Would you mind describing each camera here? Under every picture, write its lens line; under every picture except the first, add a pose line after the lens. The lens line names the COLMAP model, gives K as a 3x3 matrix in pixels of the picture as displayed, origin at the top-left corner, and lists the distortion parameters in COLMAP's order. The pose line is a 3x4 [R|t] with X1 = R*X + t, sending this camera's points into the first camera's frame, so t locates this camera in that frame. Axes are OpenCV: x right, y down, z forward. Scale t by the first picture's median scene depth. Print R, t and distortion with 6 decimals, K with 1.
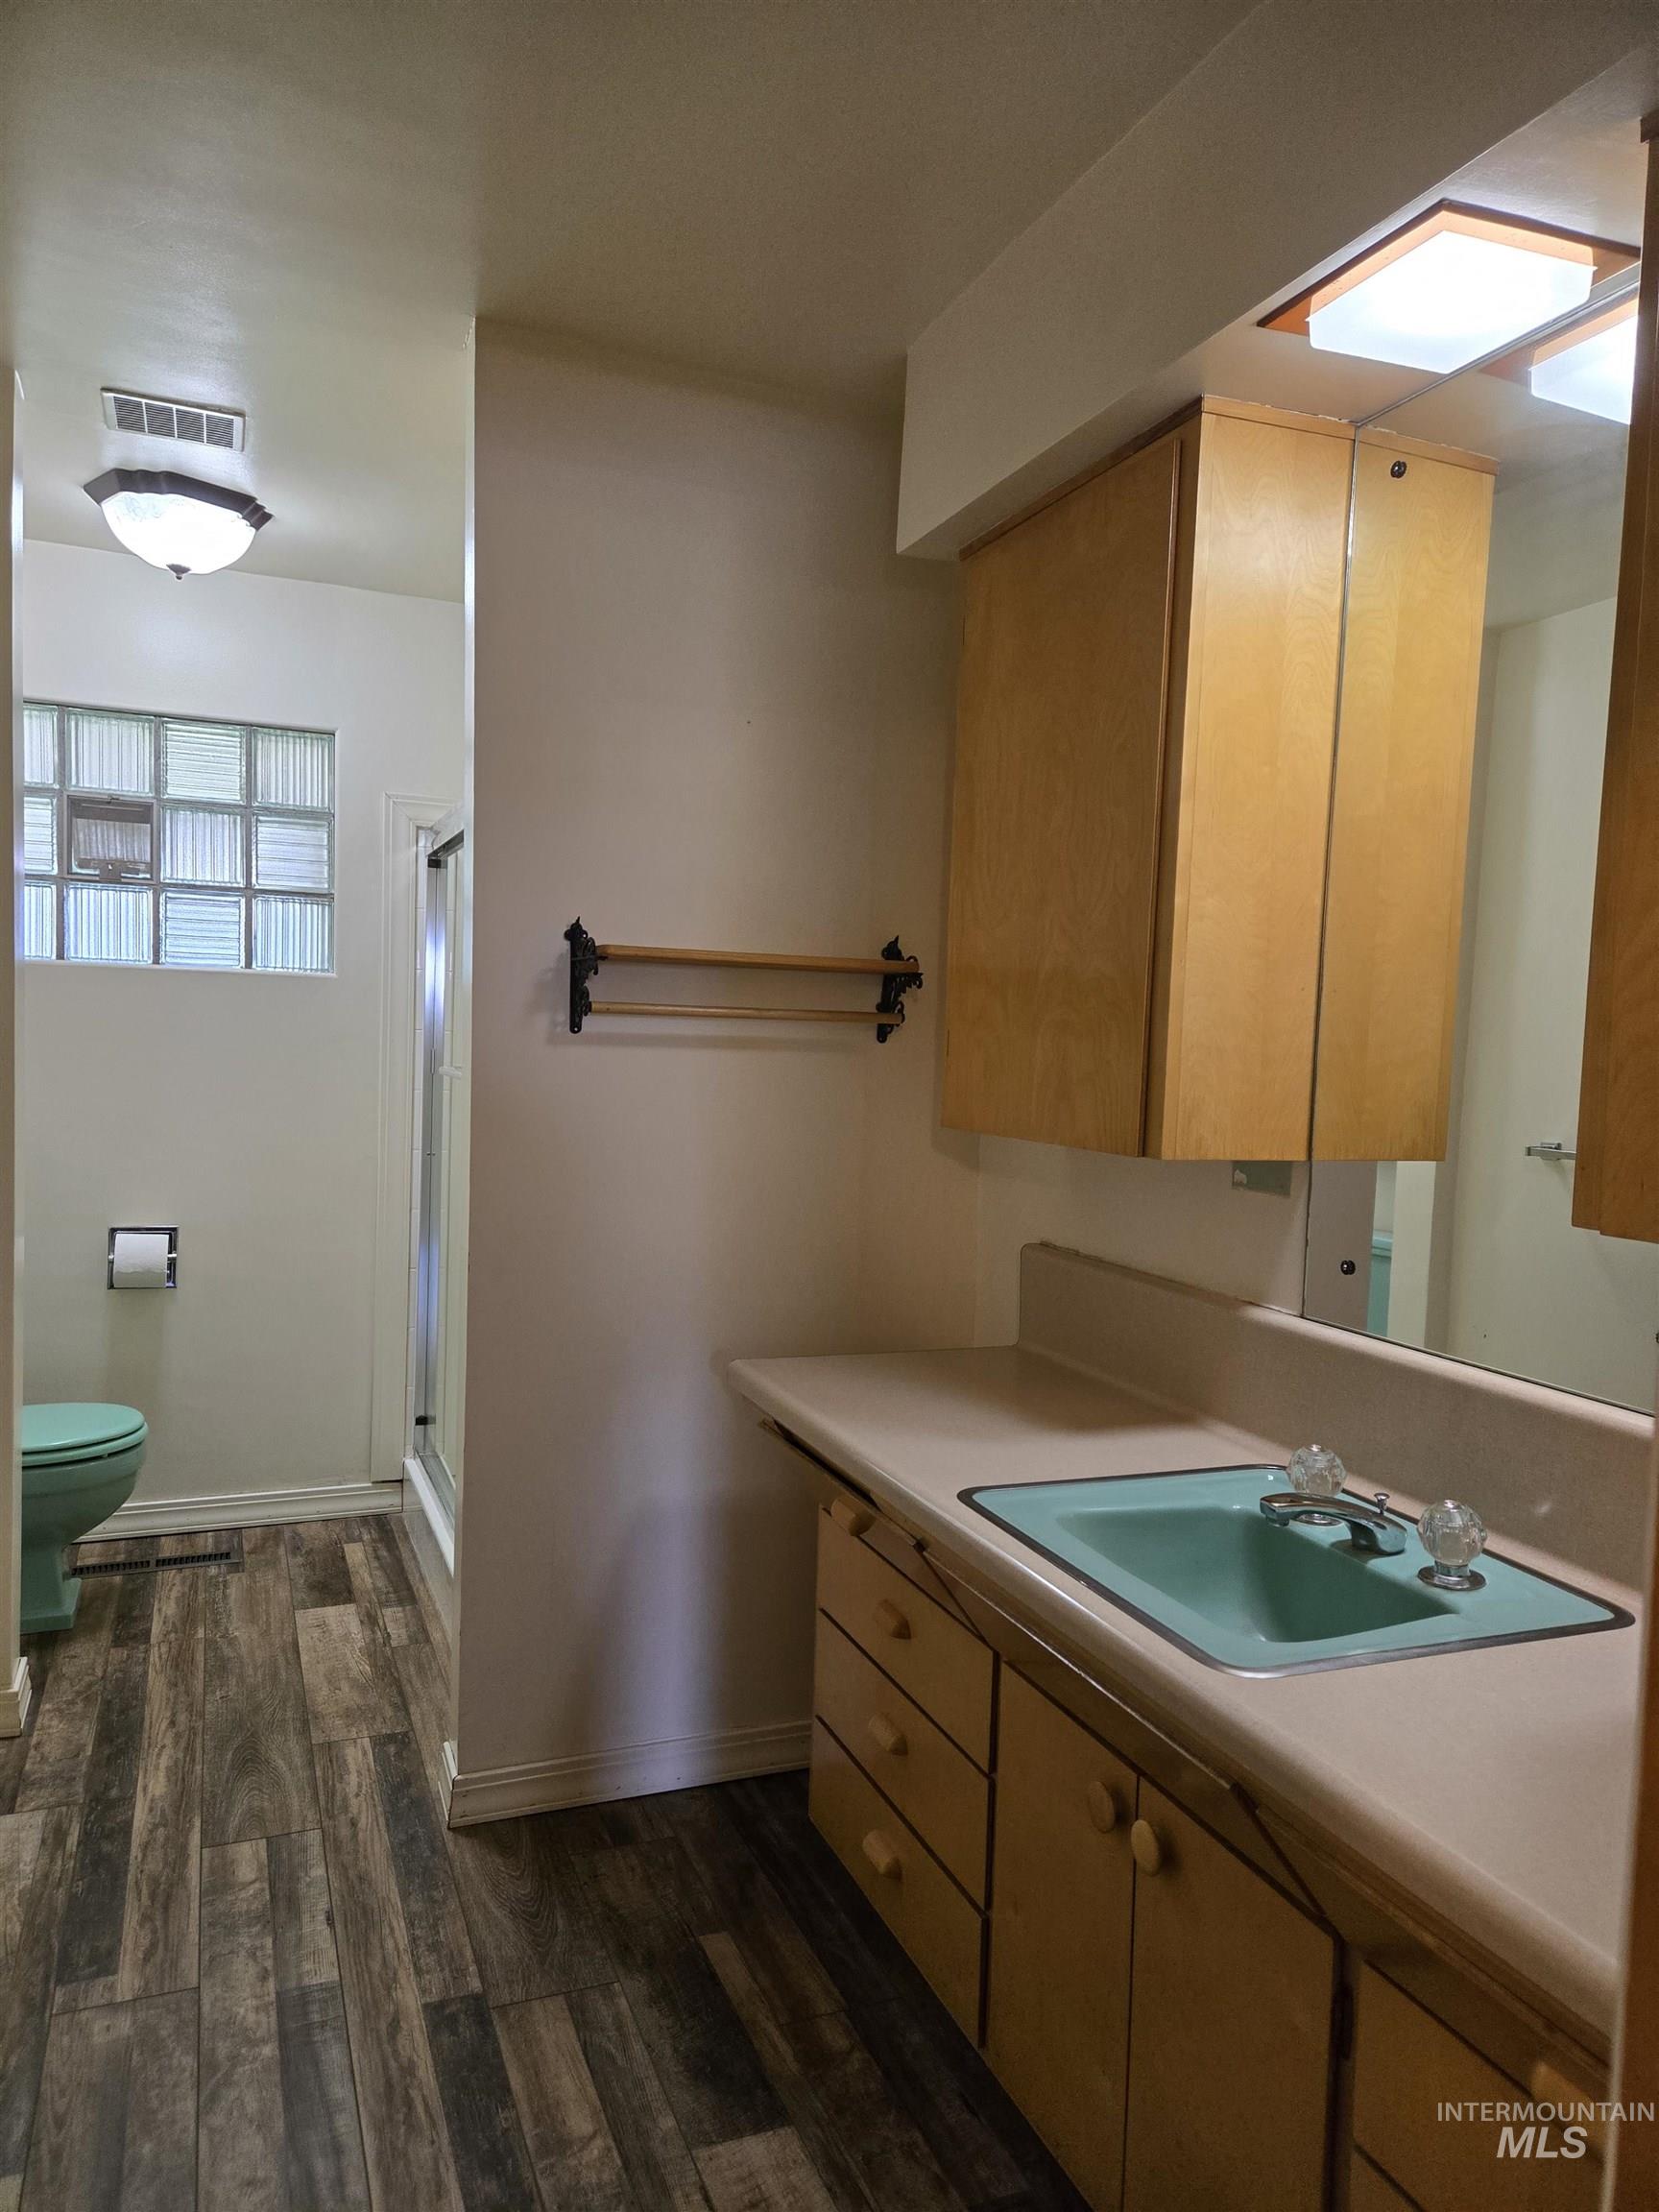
lens RADIAL K [[1461.2, 0, 853.3], [0, 1461.2, 1132.0], [0, 0, 1]] dist [0.075809, -0.056424]
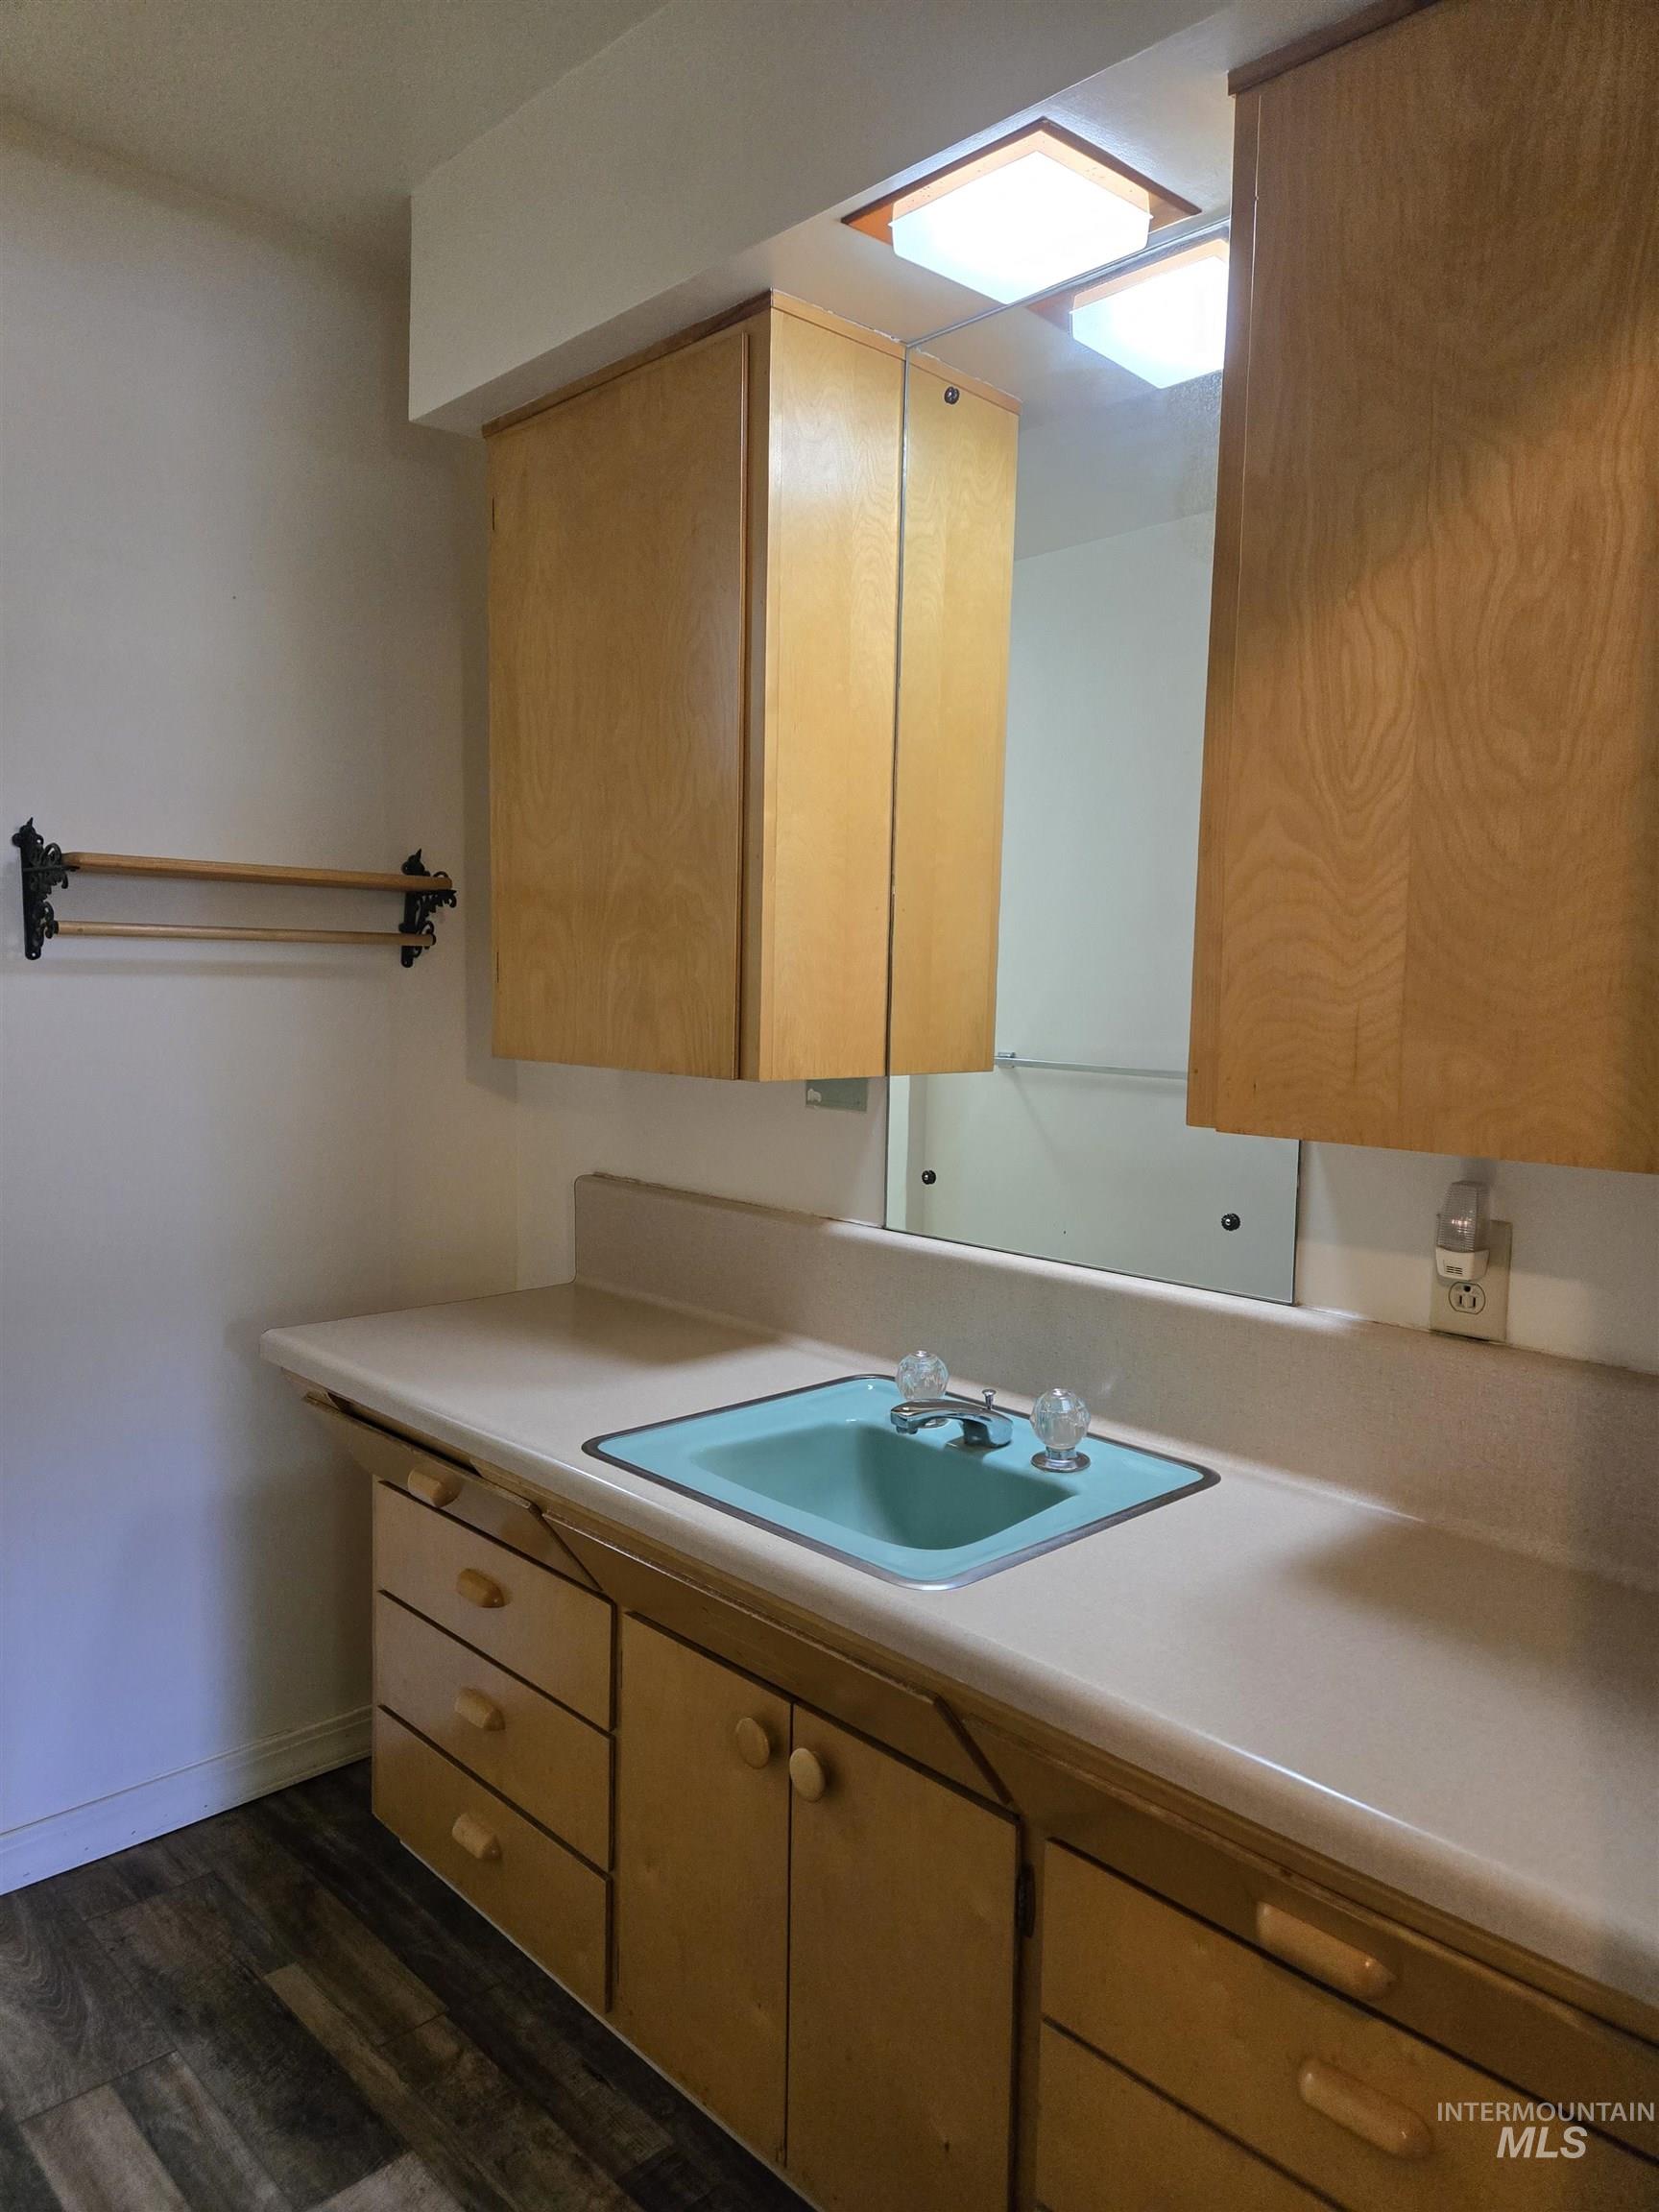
lens RADIAL K [[1461.2, 0, 831.0], [0, 1461.2, 1106.1], [0, 0, 1]] dist [0.075809, -0.056424]
pose [[0.932993, -0.048469, 0.356615, -0.093711], [0.036612, 0.998531, 0.039931, -0.001911], [-0.358027, -0.024199, 0.933398, 0.065450]]
